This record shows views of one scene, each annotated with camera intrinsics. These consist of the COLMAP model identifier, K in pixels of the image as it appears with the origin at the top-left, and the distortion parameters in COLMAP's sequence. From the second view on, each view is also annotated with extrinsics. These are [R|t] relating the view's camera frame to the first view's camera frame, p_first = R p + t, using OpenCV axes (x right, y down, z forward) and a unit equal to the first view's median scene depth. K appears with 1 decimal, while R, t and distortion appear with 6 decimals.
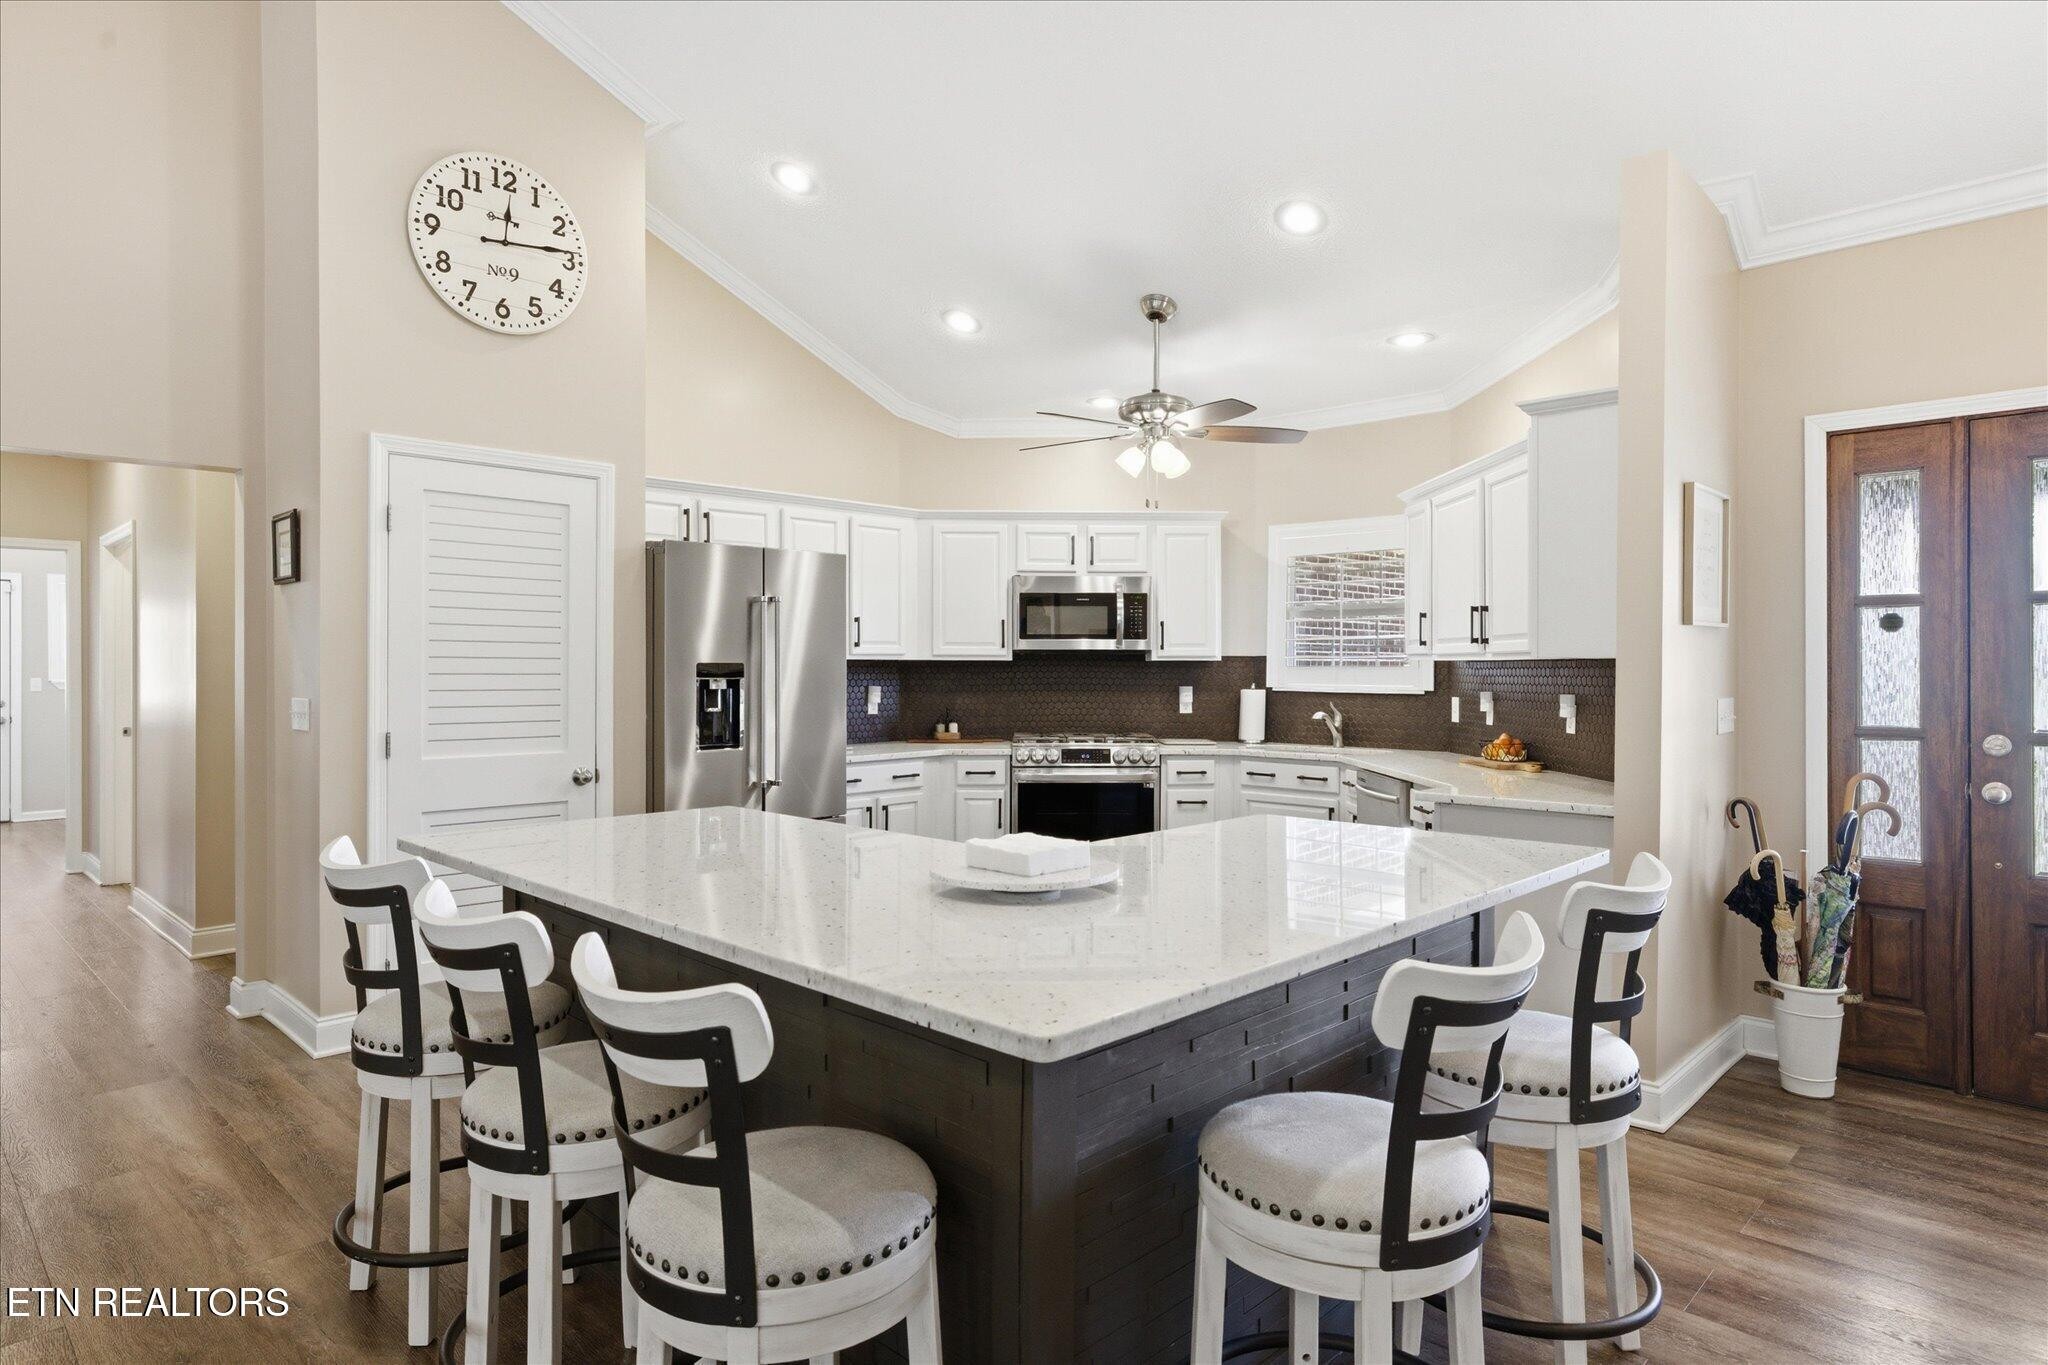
lens RADIAL K [[1176.8, 0, 1019.6], [0, 1176.8, 674.1], [0, 0, 1]] dist [-0.016254, 0.018321]
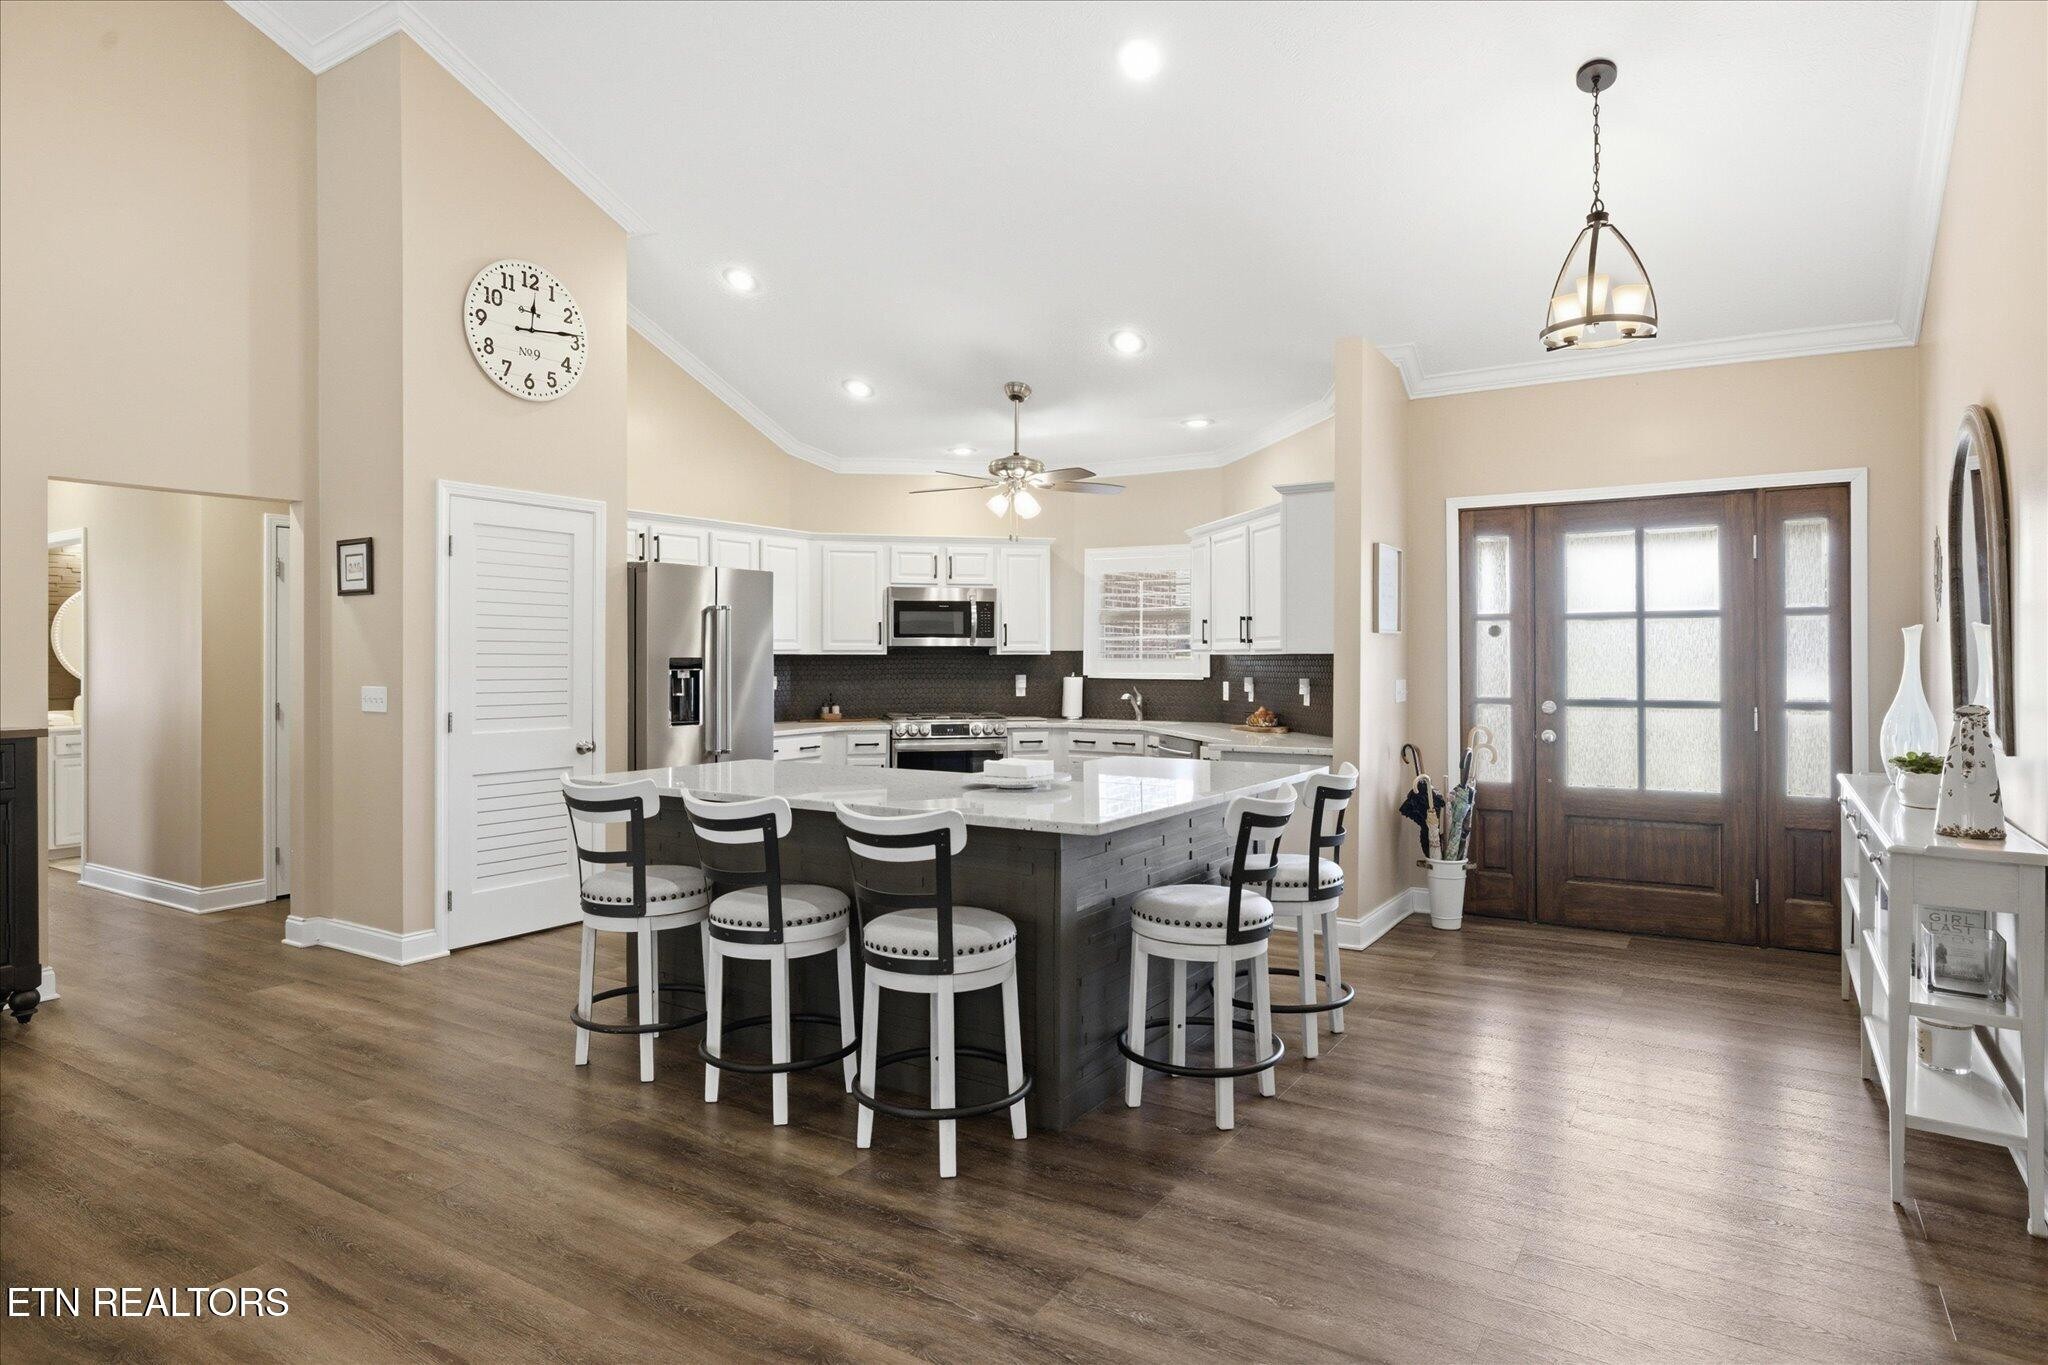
lens RADIAL K [[1176.8, 0, 1024.5], [0, 1176.8, 663.1], [0, 0, 1]] dist [-0.016254, 0.018321]
pose [[0.978820, -0.002879, 0.204705, -0.162882], [0.003286, 0.999993, -0.001651, -0.000270], [-0.204699, 0.002288, 0.978822, -0.339081]]
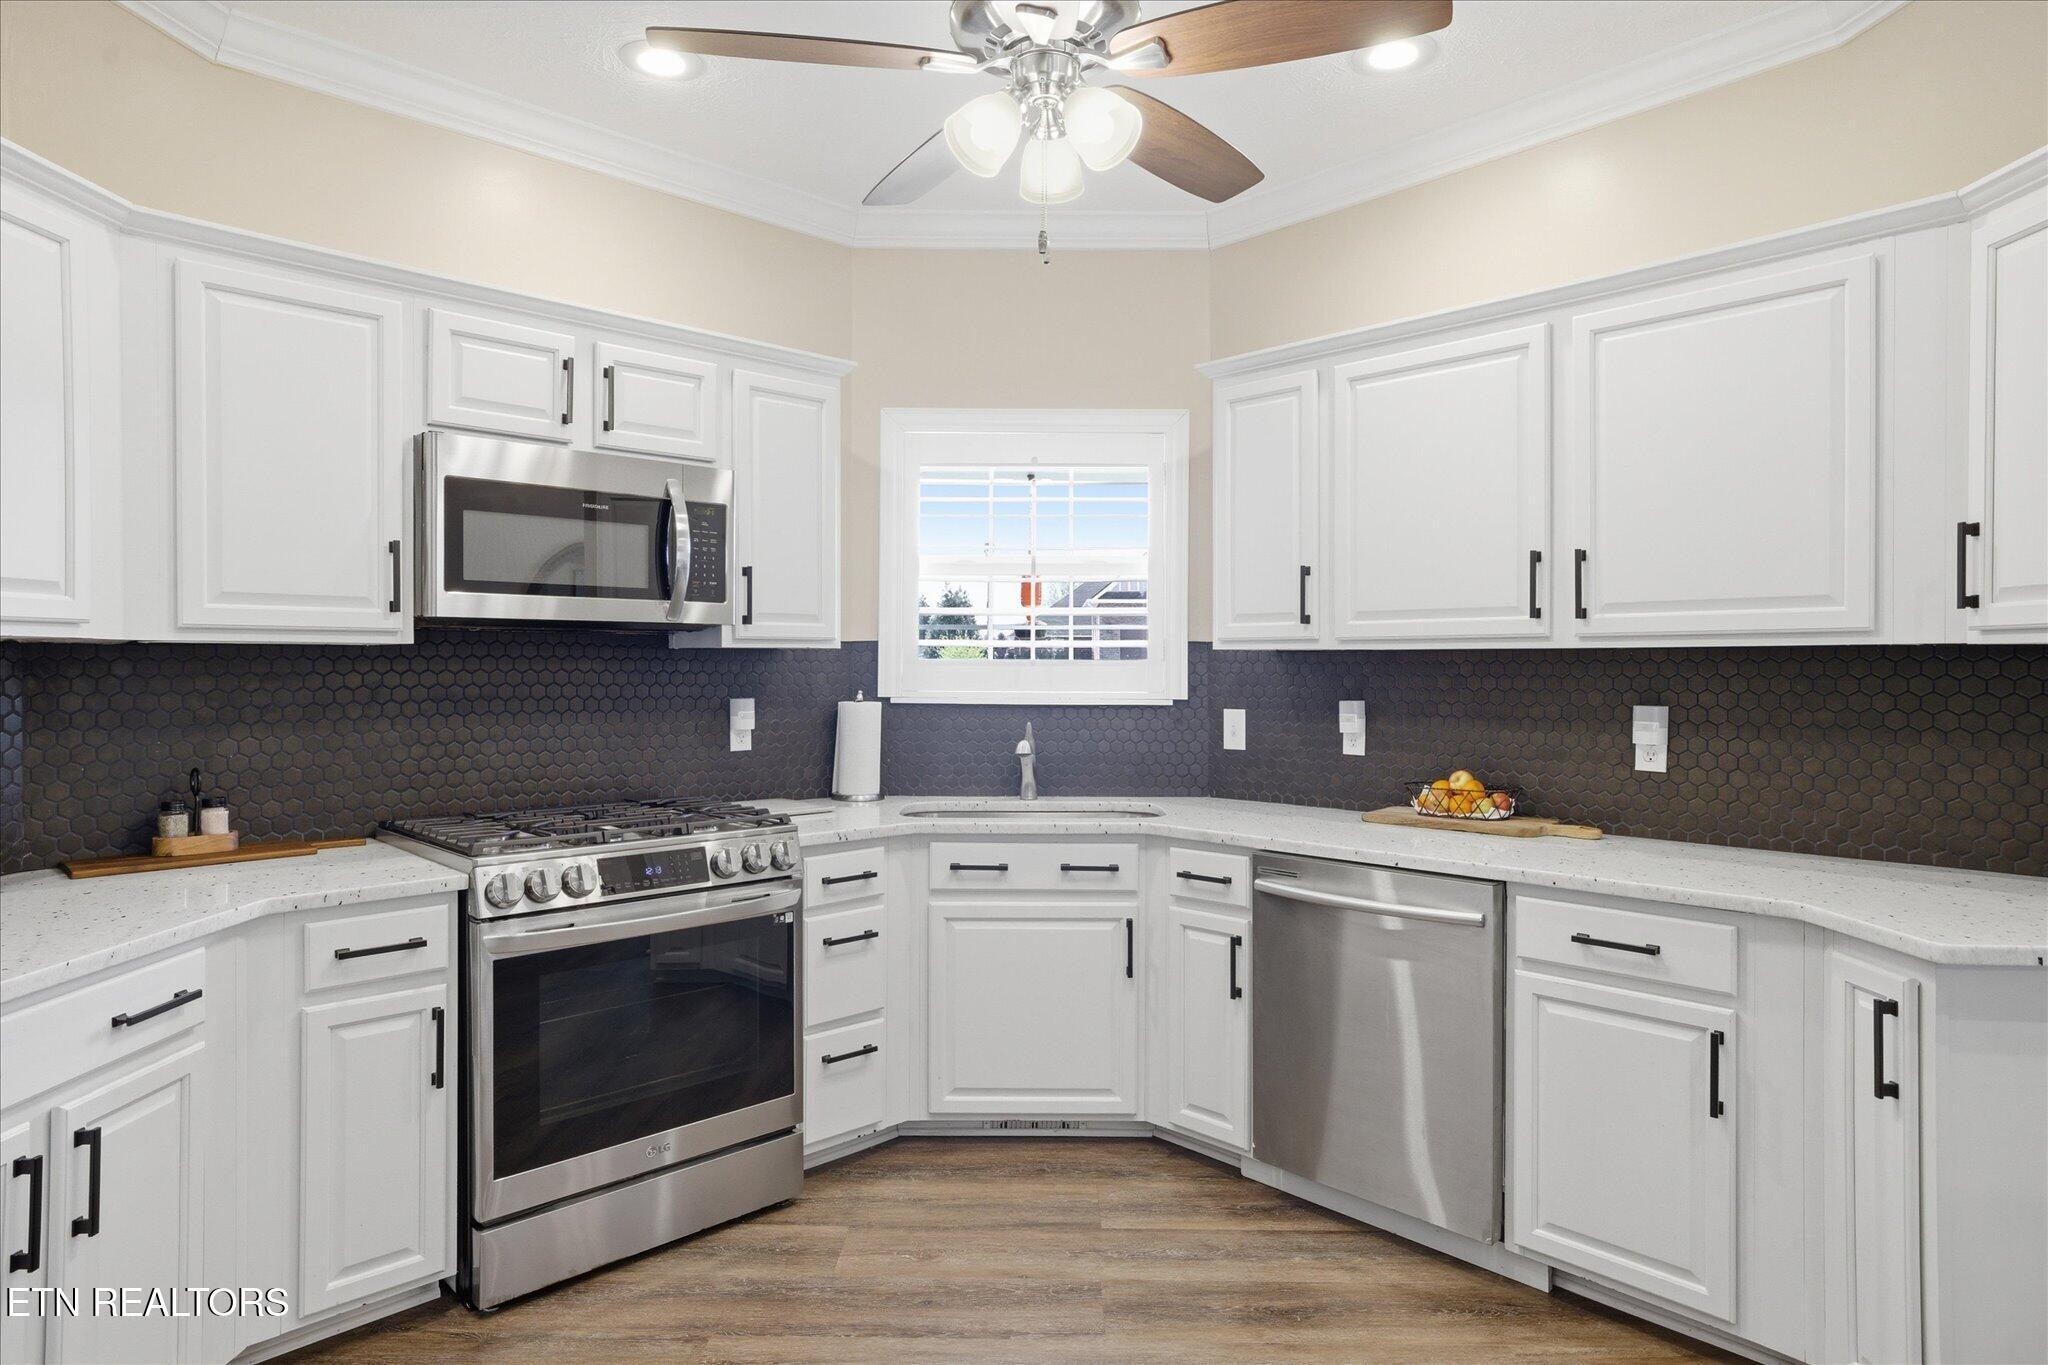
lens RADIAL K [[1176.8, 0, 1016.4], [0, 1176.8, 675.7], [0, 0, 1]] dist [-0.016254, 0.018321]
pose [[0.731933, -0.007471, 0.681335, -0.177230], [0.004183, 0.999970, 0.006472, -0.003695], [-0.681363, -0.001887, 0.731943, 0.779090]]
